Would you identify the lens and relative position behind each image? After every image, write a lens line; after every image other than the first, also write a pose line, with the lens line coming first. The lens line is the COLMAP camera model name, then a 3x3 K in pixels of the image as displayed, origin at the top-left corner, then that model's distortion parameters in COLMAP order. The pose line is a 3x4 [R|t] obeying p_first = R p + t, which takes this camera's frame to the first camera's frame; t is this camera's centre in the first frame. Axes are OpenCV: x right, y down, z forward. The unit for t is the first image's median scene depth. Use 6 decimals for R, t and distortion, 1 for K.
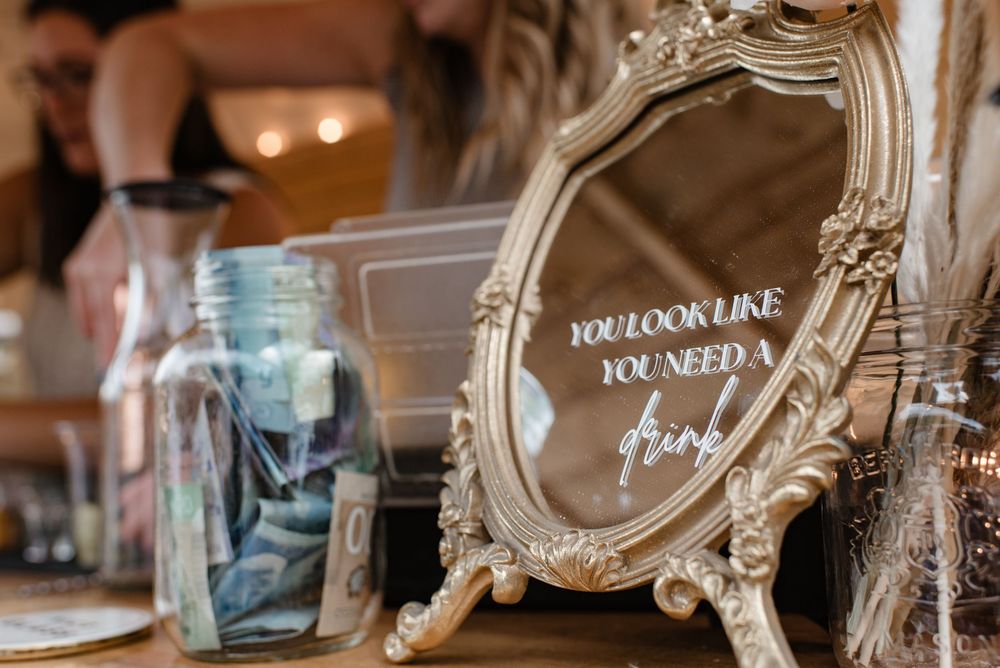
lens RADIAL K [[983.5, 0, 502.9], [0, 983.5, 336.7], [0, 0, 1]] dist [-0.013341, 0.008156]
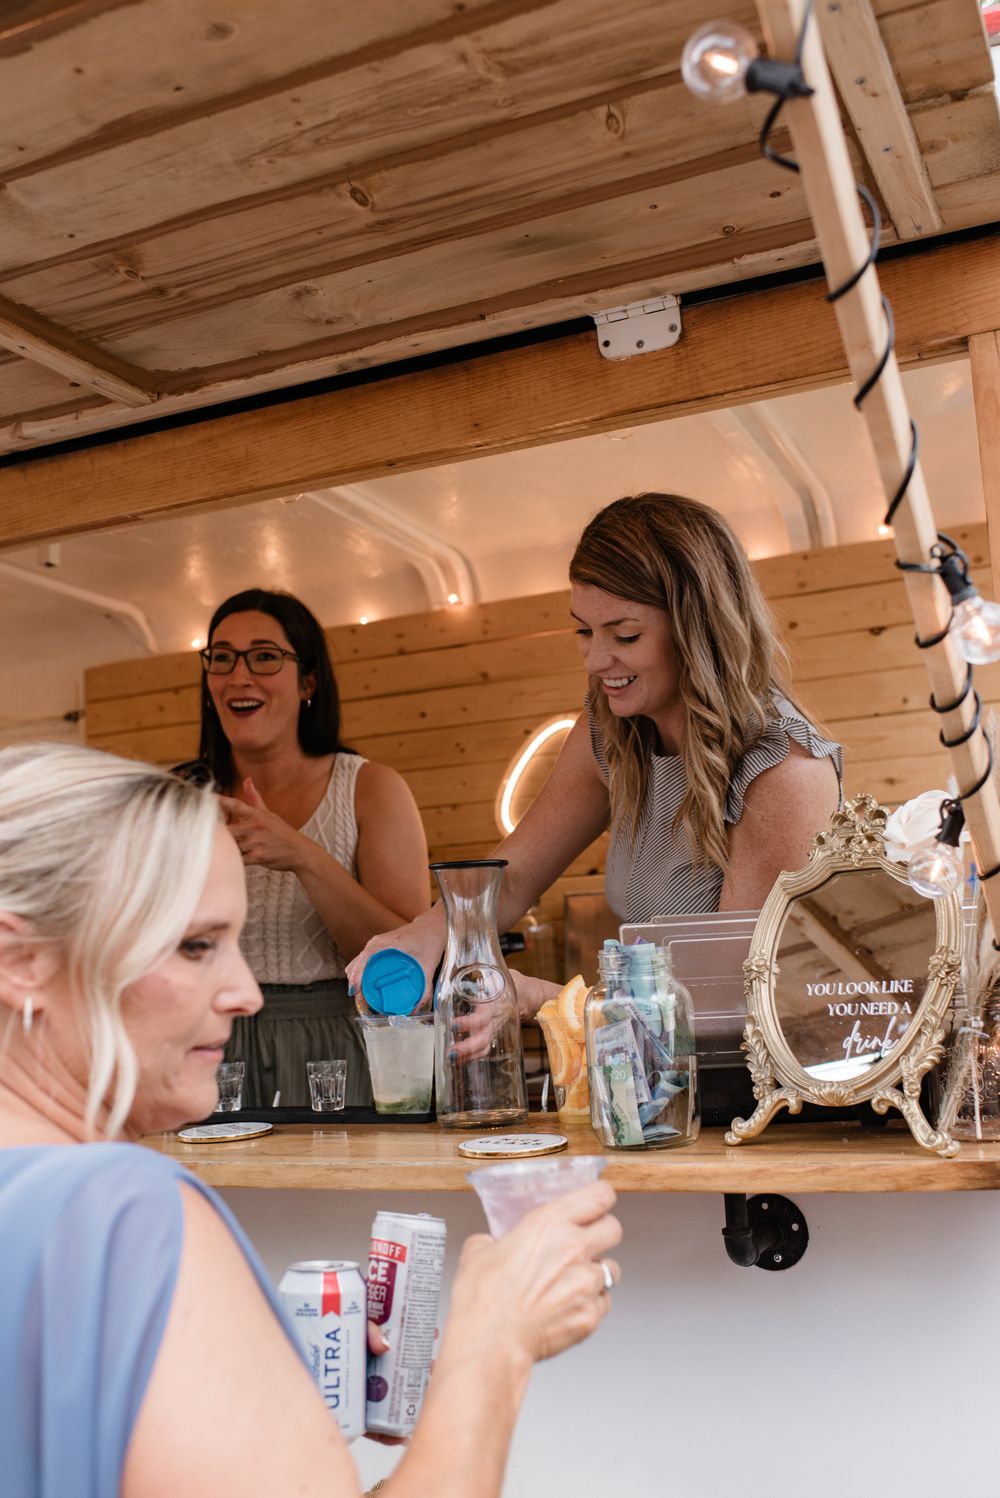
lens RADIAL K [[1473.2, 0, 500.0], [0, 1473.2, 749.0], [0, 0, 1]] dist [-0.013341, 0.008156]
pose [[0.985818, 0.000532, 0.167815, -1.353749], [0.002166, 0.999871, -0.015897, -0.571466], [-0.167802, 0.016035, 0.985690, -2.475421]]
